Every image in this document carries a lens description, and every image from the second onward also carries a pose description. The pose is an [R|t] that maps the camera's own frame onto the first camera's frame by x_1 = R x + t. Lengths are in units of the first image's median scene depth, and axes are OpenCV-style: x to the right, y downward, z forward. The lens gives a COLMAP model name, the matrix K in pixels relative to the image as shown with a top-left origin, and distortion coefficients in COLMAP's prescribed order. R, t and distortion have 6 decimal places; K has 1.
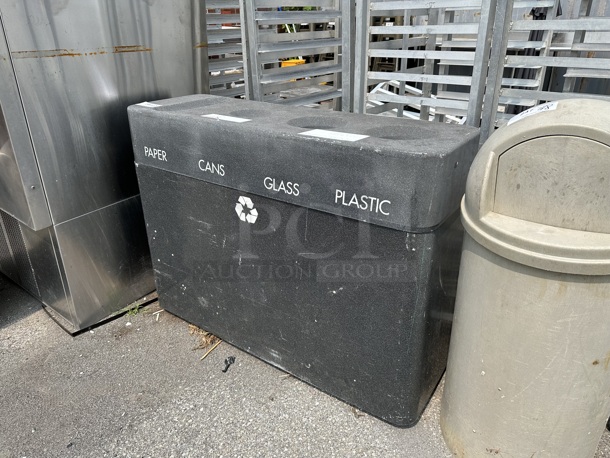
lens RADIAL K [[424.5, 0, 302.1], [0, 424.5, 226.4], [0, 0, 1]] dist [0.158460, -0.278092]
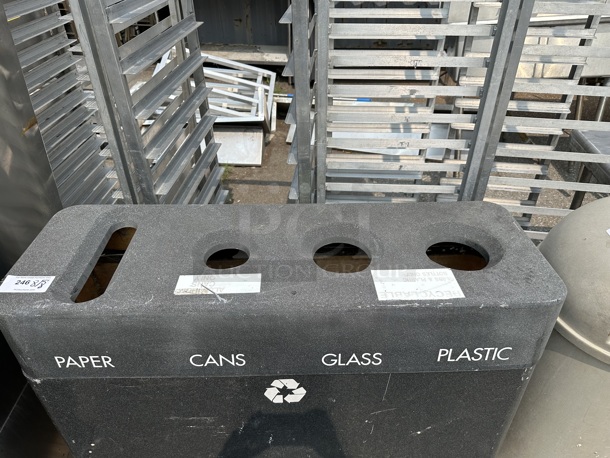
lens RADIAL K [[431.5, 0, 305.0], [0, 431.5, 229.0], [0, 0, 1]] dist [0.037707, -0.050664]
pose [[0.806795, -0.339433, 0.483598, -0.368003], [0.247206, 0.937347, 0.245499, -0.469422], [-0.536630, -0.078519, 0.840157, 0.401951]]
